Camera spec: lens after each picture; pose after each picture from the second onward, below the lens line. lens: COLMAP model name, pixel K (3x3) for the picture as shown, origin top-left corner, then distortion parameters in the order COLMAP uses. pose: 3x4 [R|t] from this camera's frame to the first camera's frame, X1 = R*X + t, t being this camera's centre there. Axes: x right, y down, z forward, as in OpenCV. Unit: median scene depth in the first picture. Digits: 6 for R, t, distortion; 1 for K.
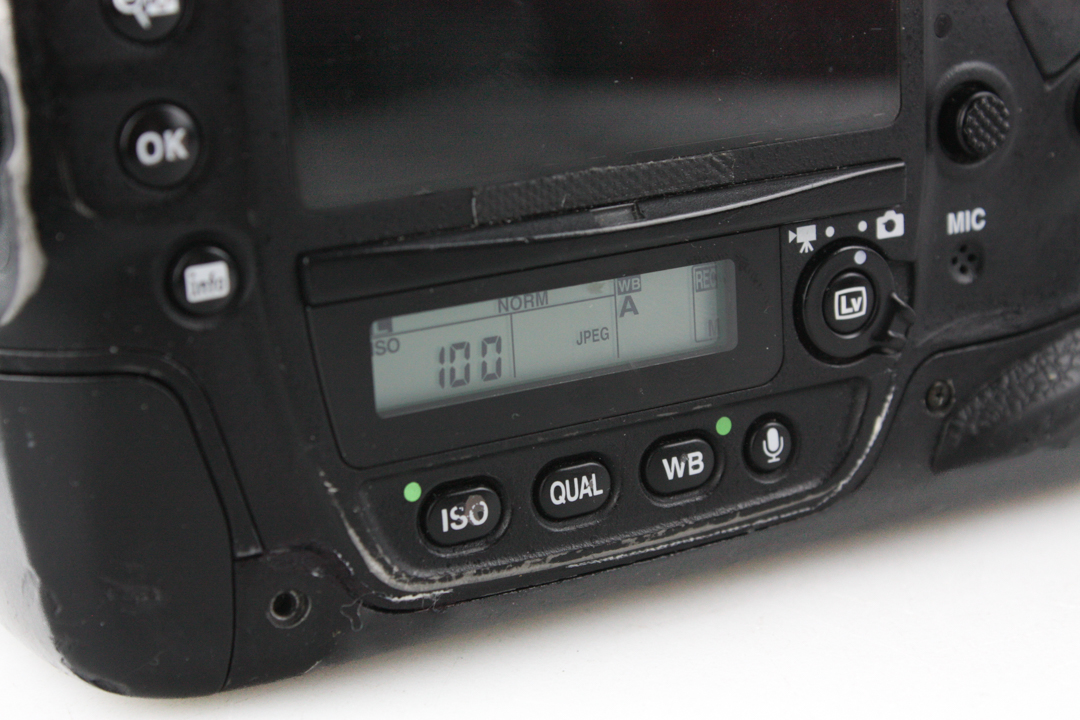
lens RADIAL K [[2441.3, 0, 540.0], [0, 2441.3, 360.0], [0, 0, 1]] dist [0.032312, 0.377062]
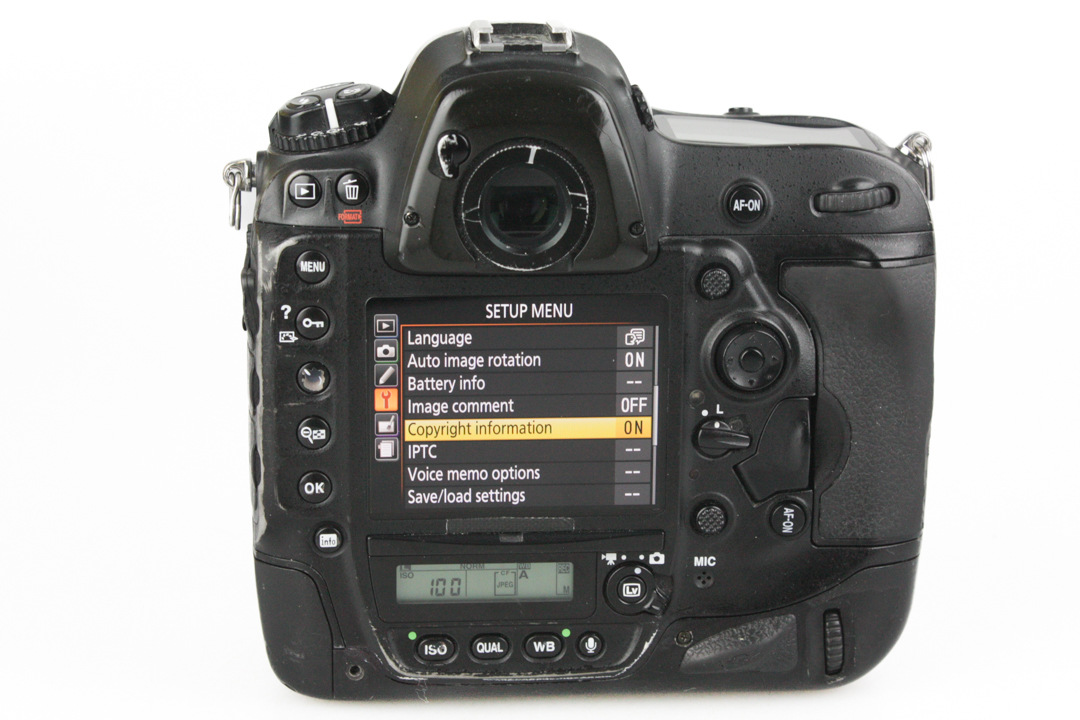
lens RADIAL K [[2465.1, 0, 540.0], [0, 2465.1, 360.0], [0, 0, 1]] dist [0.045850, 0.143955]
pose [[0.907409, 0.158670, -0.389144, 0.931339], [-0.159061, 0.986768, 0.031445, -0.299994], [0.388984, 0.033365, 0.920640, -1.162909]]
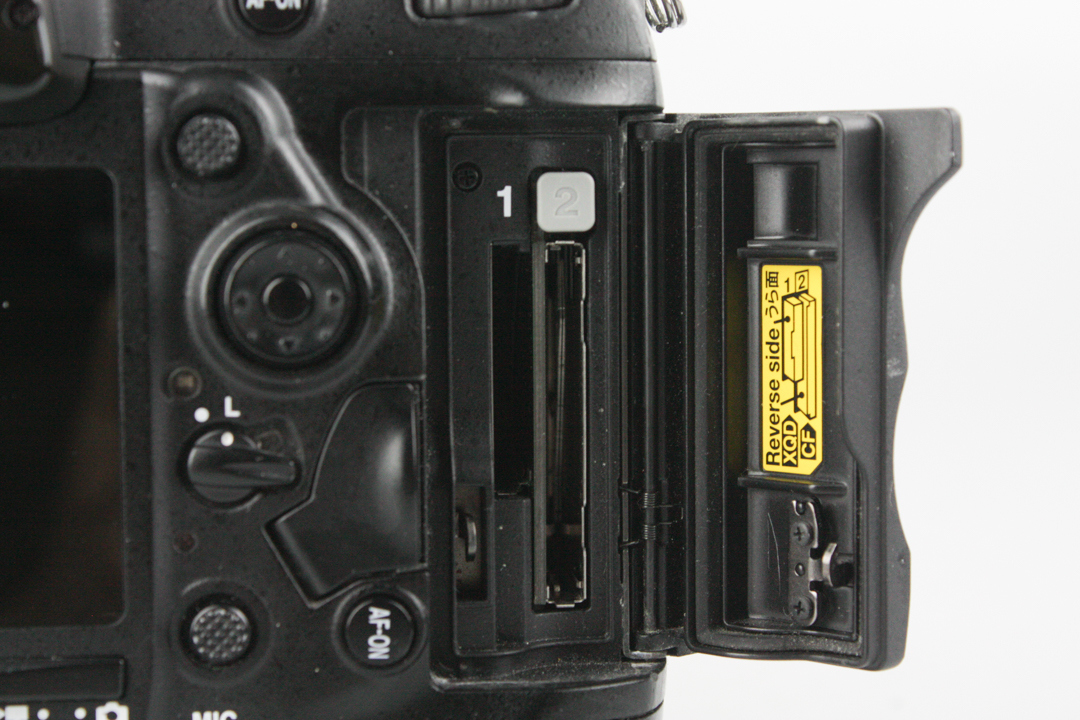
lens RADIAL K [[2441.3, 0, 540.0], [0, 2441.3, 360.0], [0, 0, 1]] dist [0.032312, 0.377062]
pose [[0.906196, 0.081158, -0.414996, 0.795619], [-0.142041, 0.982806, -0.117965, -0.114610], [0.398287, 0.165846, 0.902143, 0.060060]]
